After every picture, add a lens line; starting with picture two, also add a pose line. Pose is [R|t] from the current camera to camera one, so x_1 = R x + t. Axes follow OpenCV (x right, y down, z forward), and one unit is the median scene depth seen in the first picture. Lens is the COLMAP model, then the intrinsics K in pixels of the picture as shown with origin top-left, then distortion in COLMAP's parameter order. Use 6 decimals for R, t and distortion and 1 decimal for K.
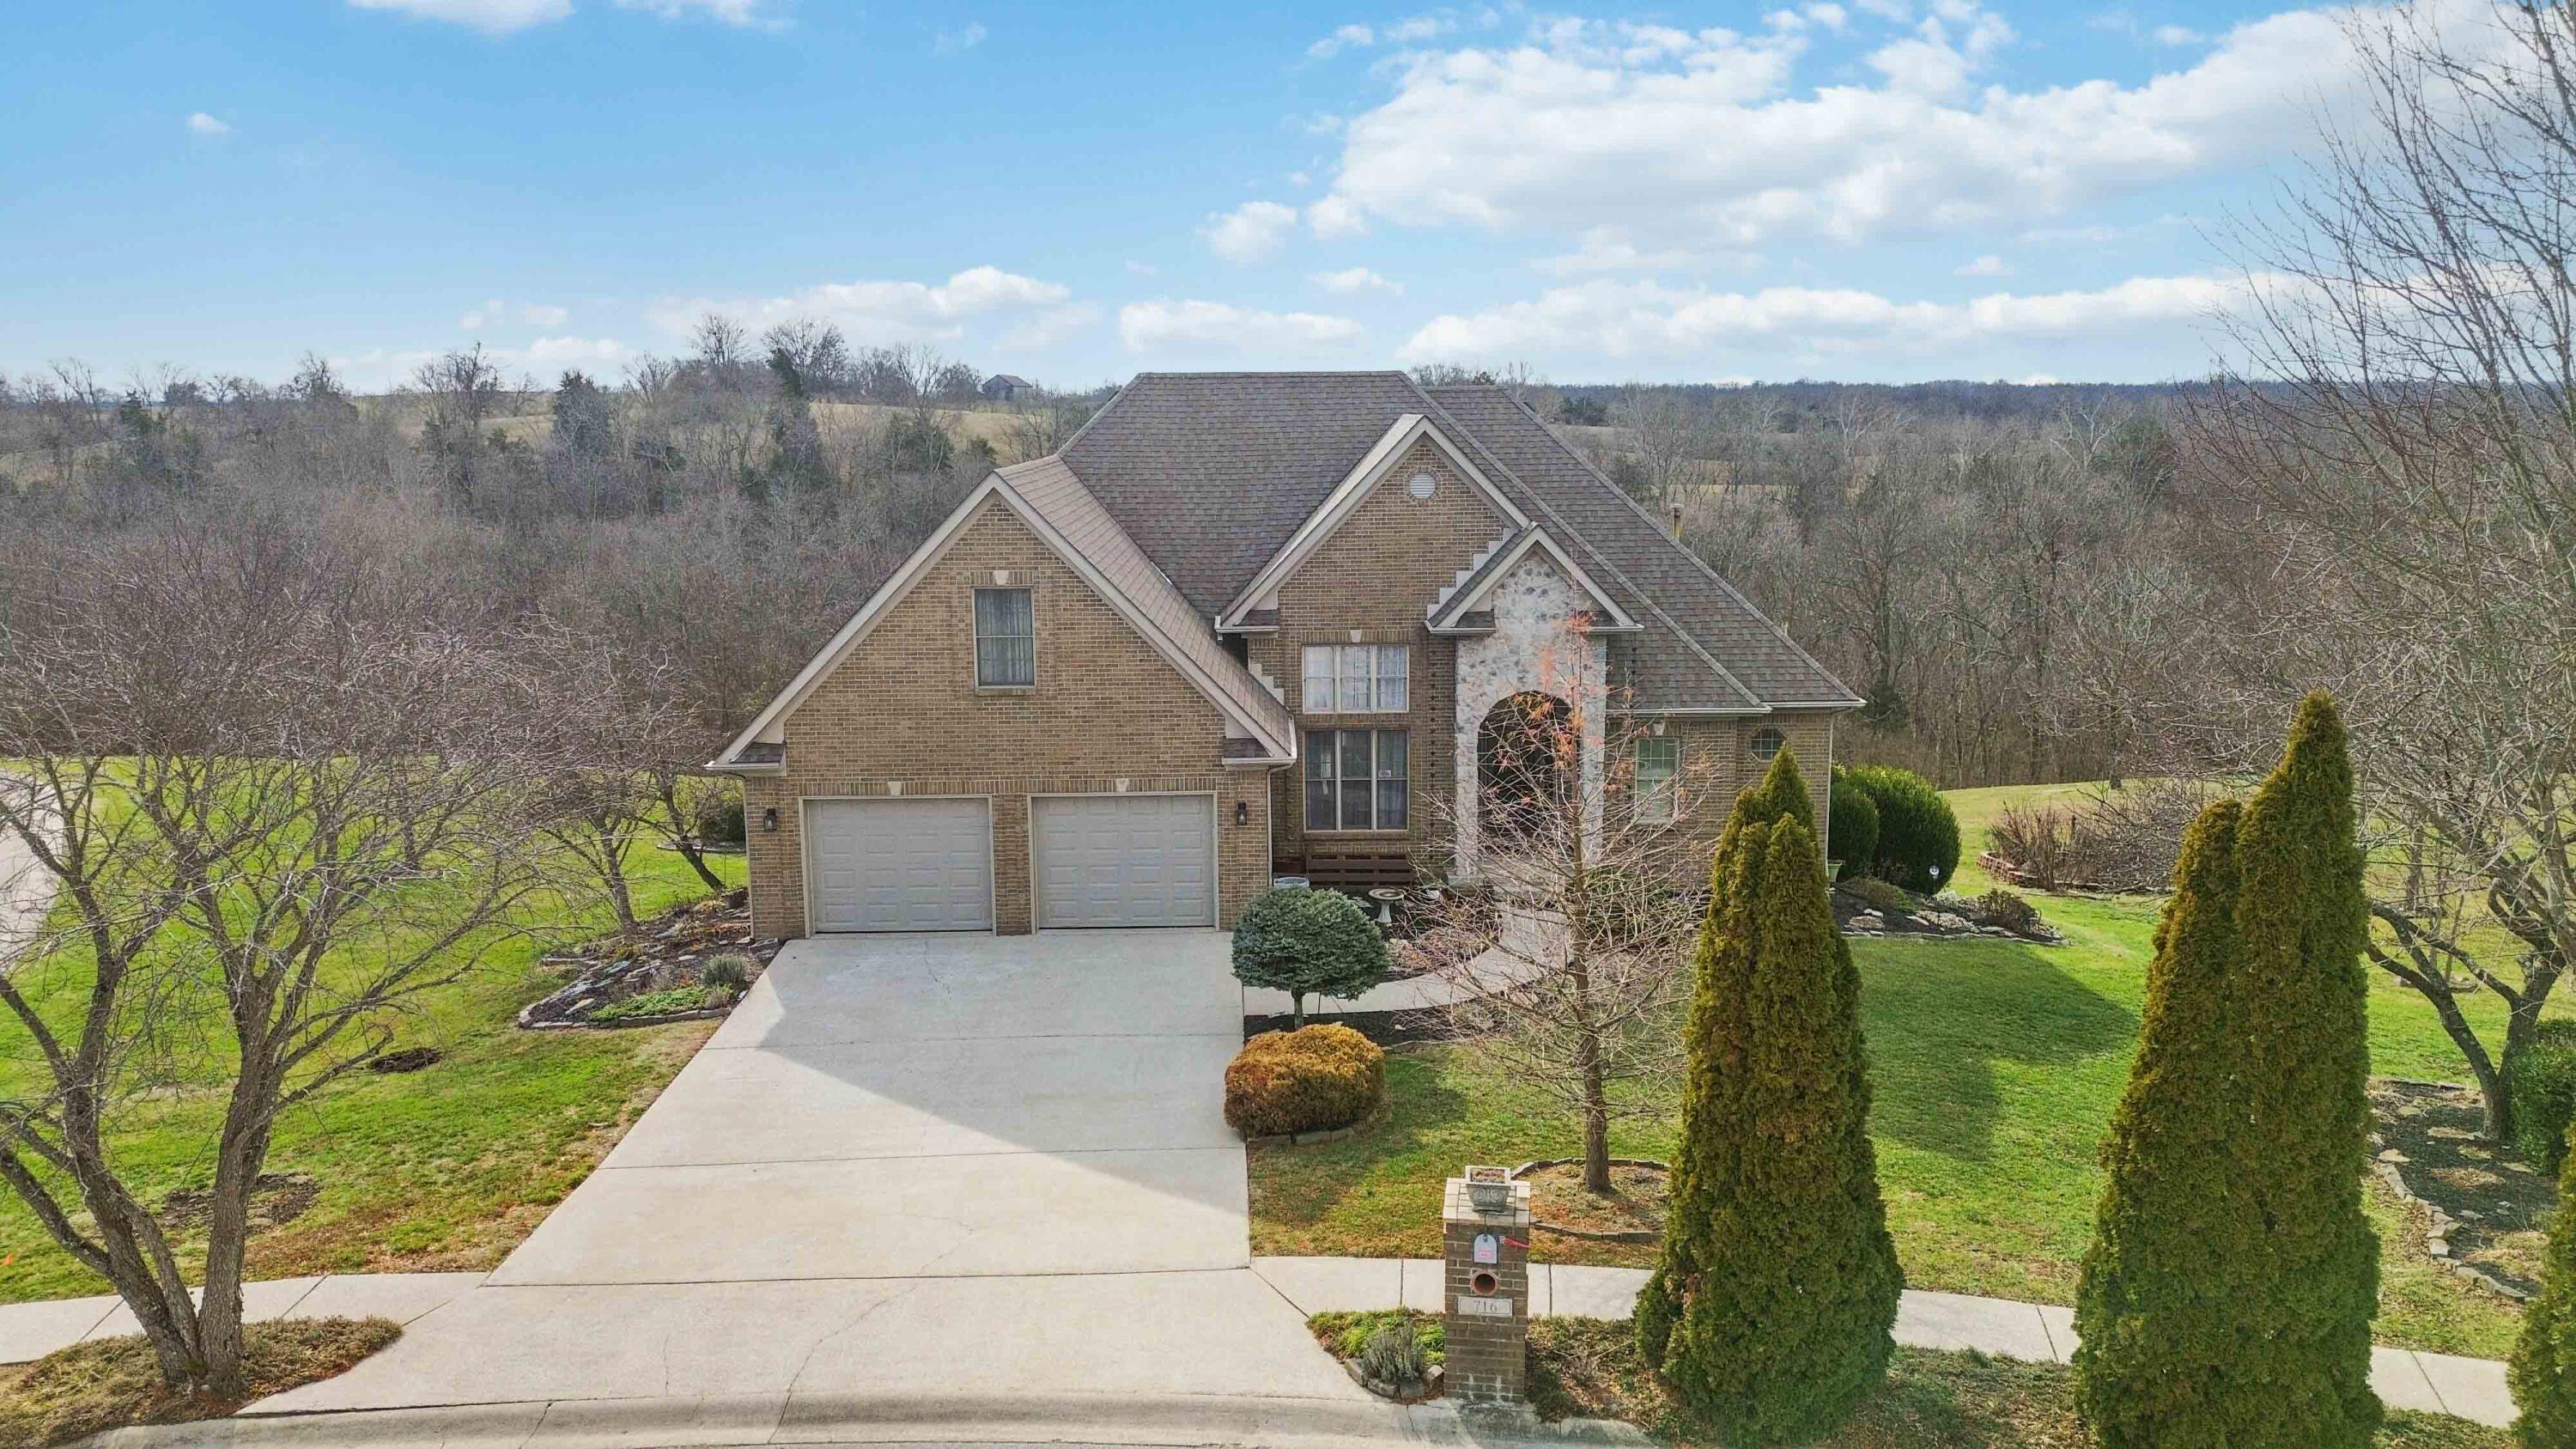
lens RADIAL K [[1829.5, 0, 1285.5], [0, 1829.5, 739.4], [0, 0, 1]] dist [-0.004462, -0.003554]
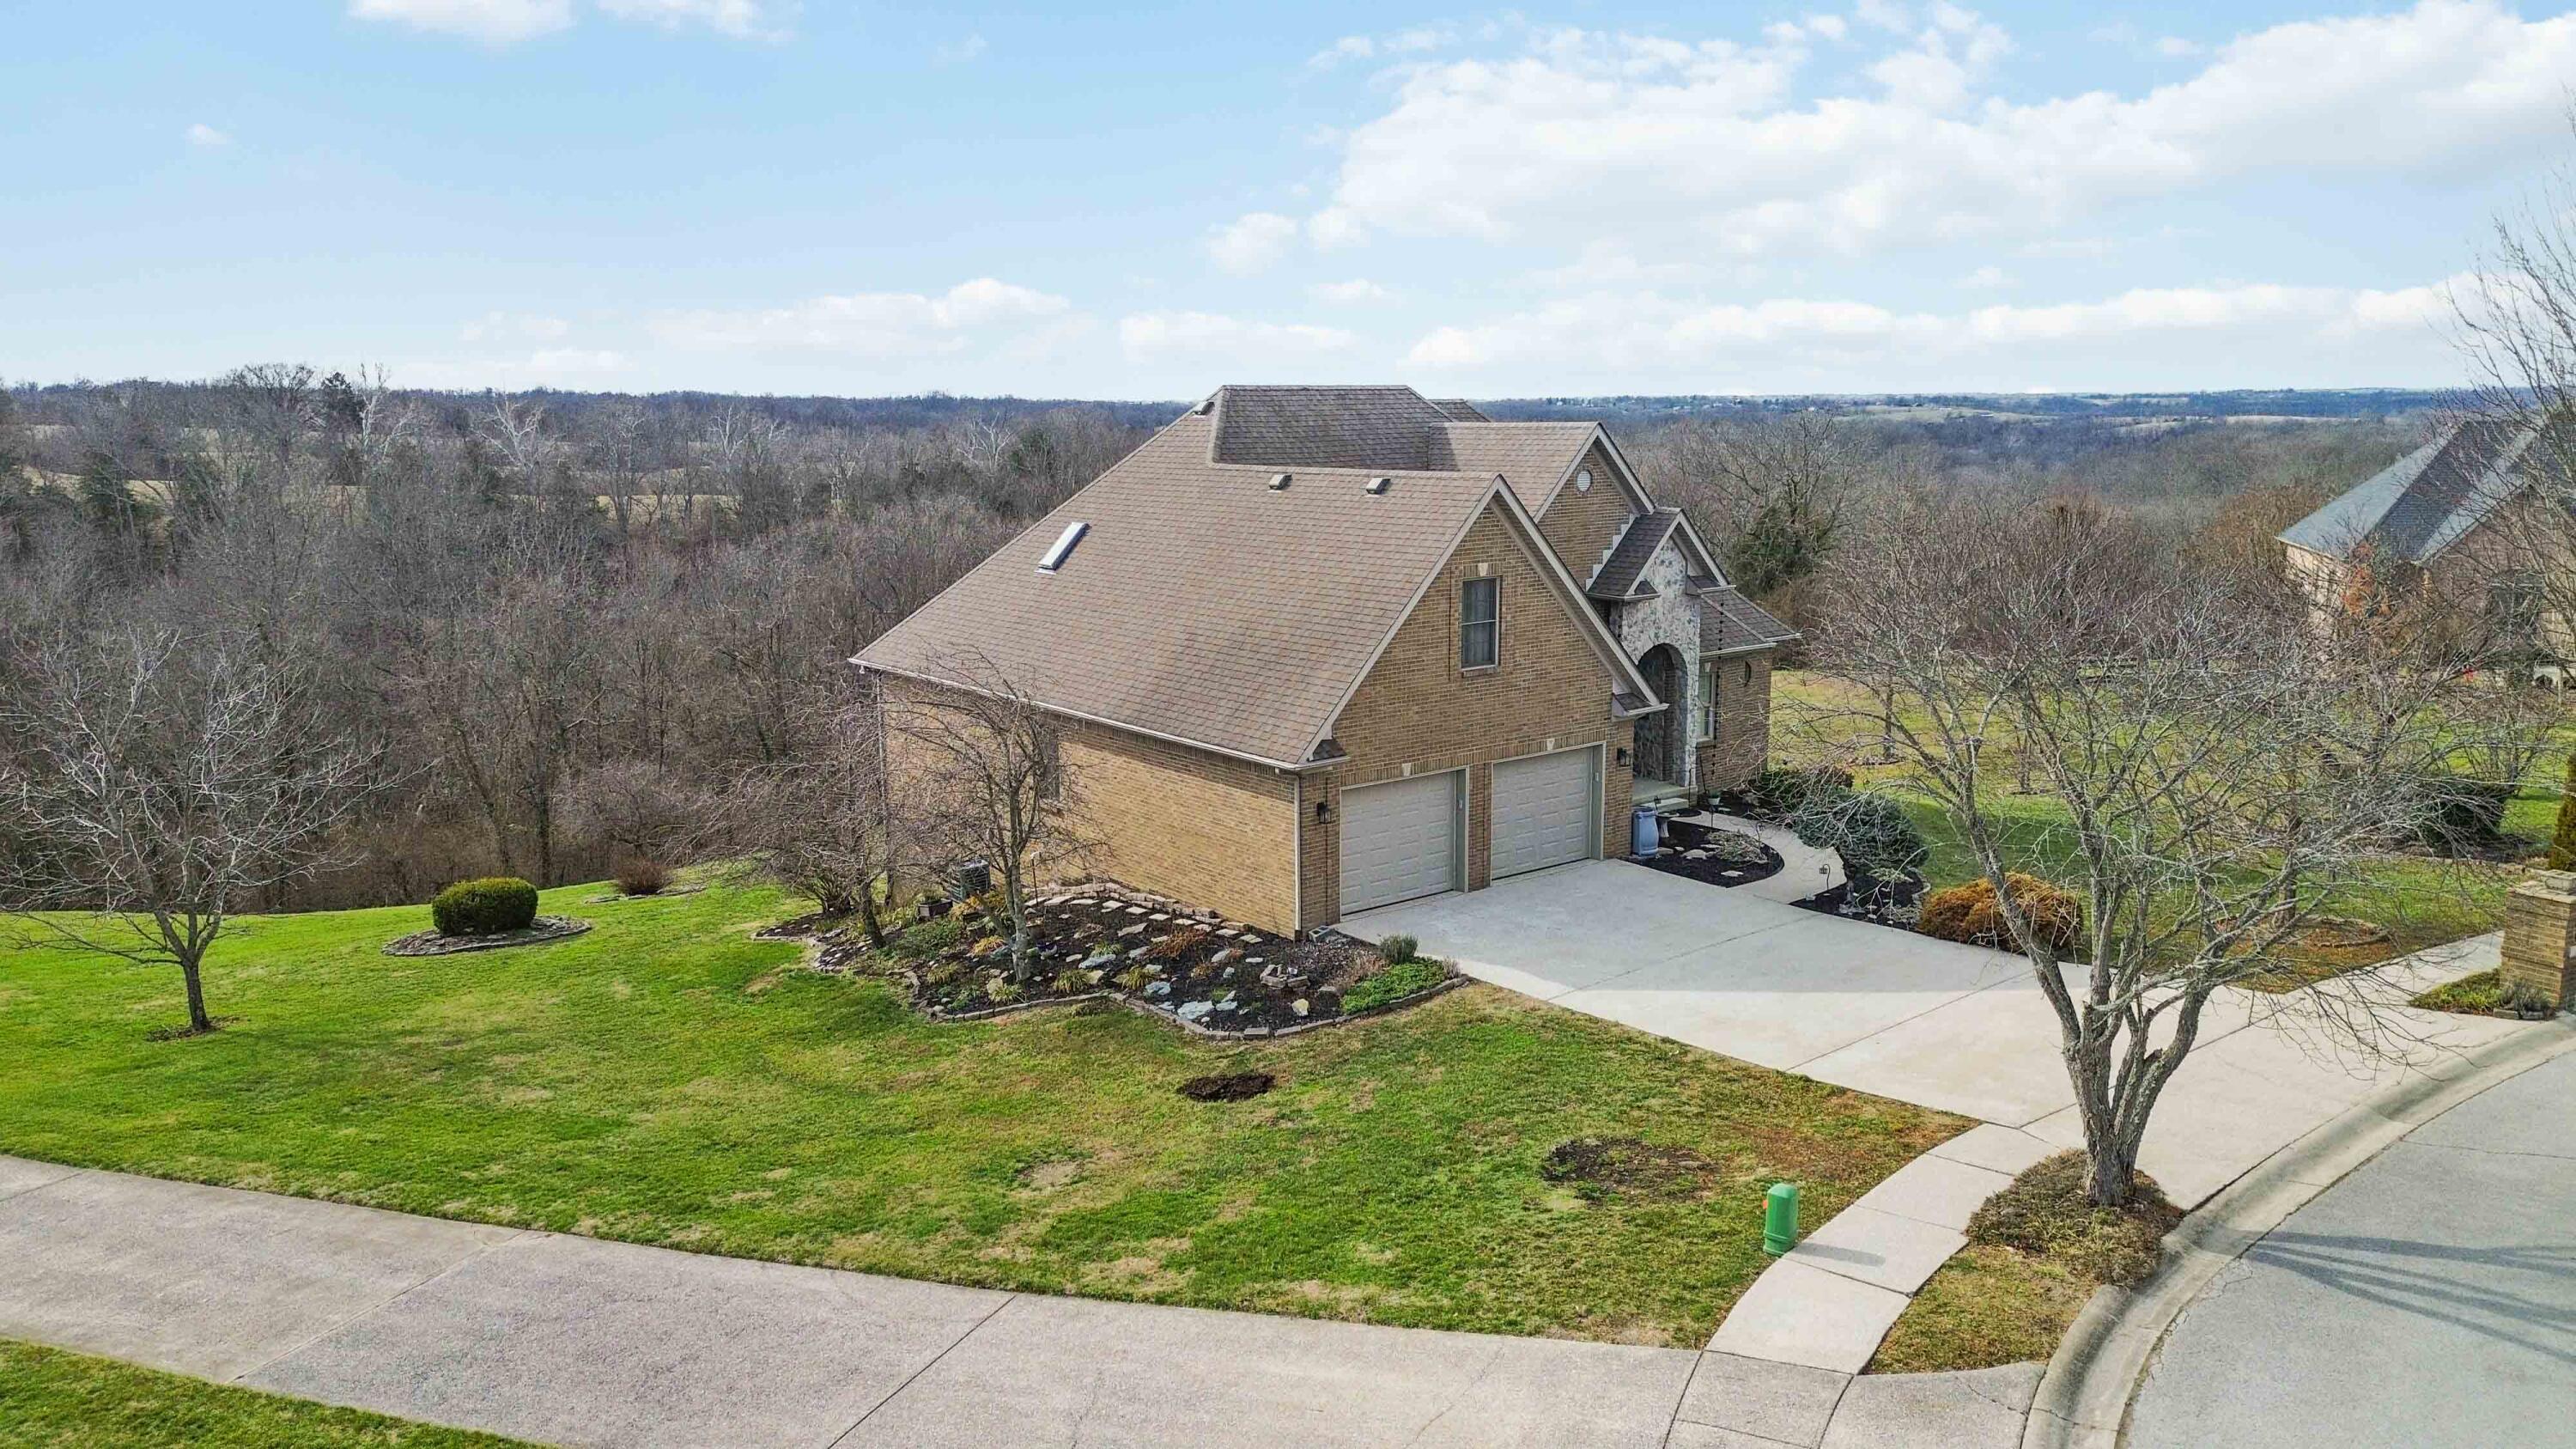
lens RADIAL K [[1829.5, 0, 1278.7], [0, 1829.5, 711.5], [0, 0, 1]] dist [-0.004462, -0.003554]
pose [[0.811925, -0.101085, 0.574943, -0.897500], [0.111018, 0.993657, 0.017924, -0.035390], [-0.573107, 0.049276, 0.817997, 0.151447]]
